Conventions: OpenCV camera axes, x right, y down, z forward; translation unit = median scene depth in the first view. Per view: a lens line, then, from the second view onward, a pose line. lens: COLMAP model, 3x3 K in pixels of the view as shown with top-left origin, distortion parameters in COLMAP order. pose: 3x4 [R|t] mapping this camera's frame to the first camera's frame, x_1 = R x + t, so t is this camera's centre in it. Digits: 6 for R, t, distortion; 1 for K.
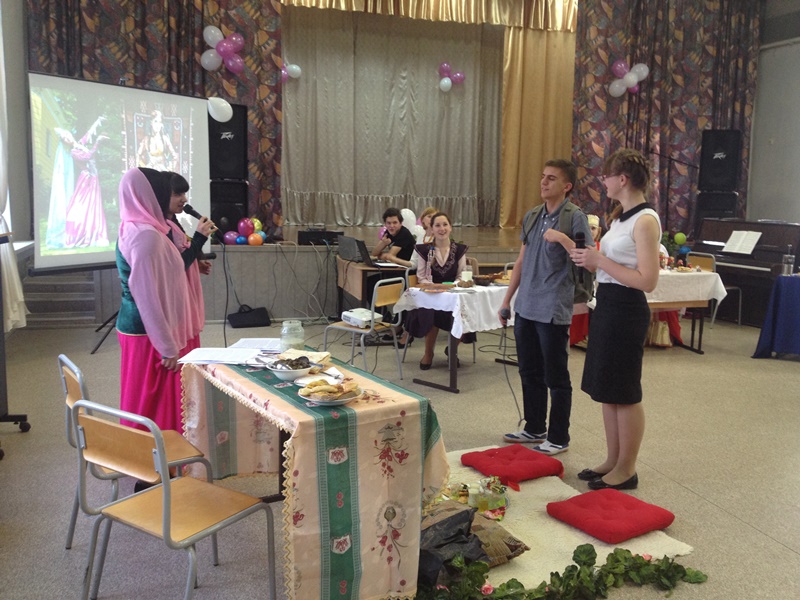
lens RADIAL K [[774.6, 0, 409.9], [0, 774.6, 311.8], [0, 0, 1]] dist [0.132461, -0.333943]
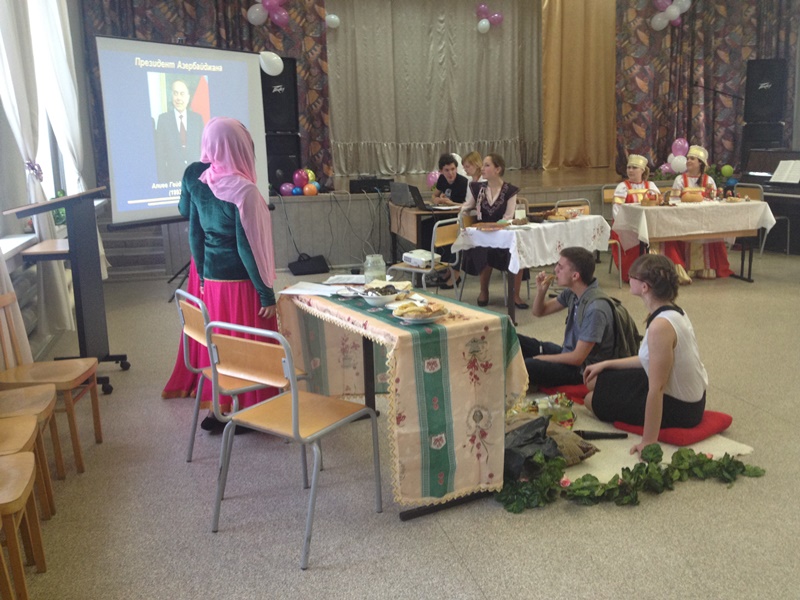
lens RADIAL K [[777.3, 0, 409.2], [0, 777.3, 313.4], [0, 0, 1]] dist [0.141250, -0.372371]
pose [[0.998128, -0.035627, -0.049720, -0.018643], [0.038735, 0.997261, 0.063008, 0.009922], [0.047339, -0.064816, 0.996774, -0.037600]]
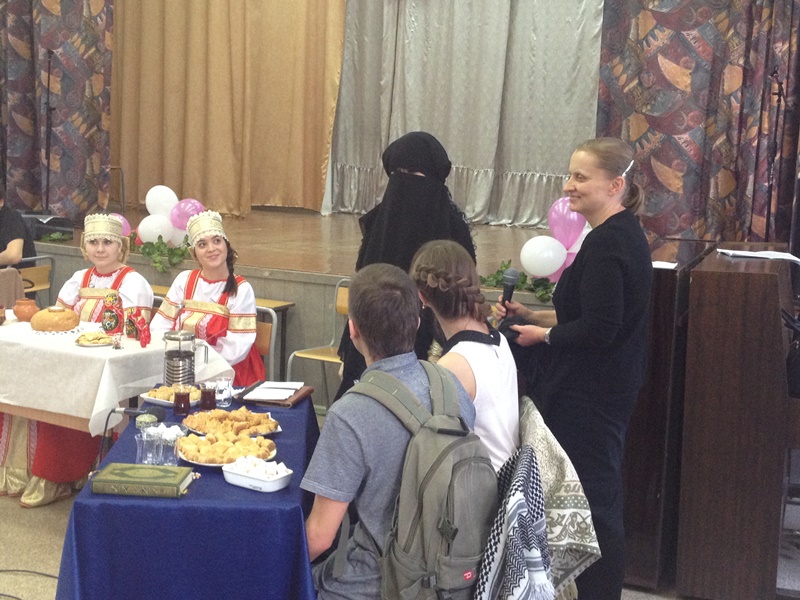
lens RADIAL K [[1111.8, 0, 400.0], [0, 1111.8, 300.0], [0, 0, 1]] dist [0.248735, -0.704415]
pose [[0.695304, 0.101222, -0.711552, 0.712606], [-0.131807, 0.991200, 0.012206, -0.082326], [0.706526, 0.085301, 0.702527, 0.546529]]
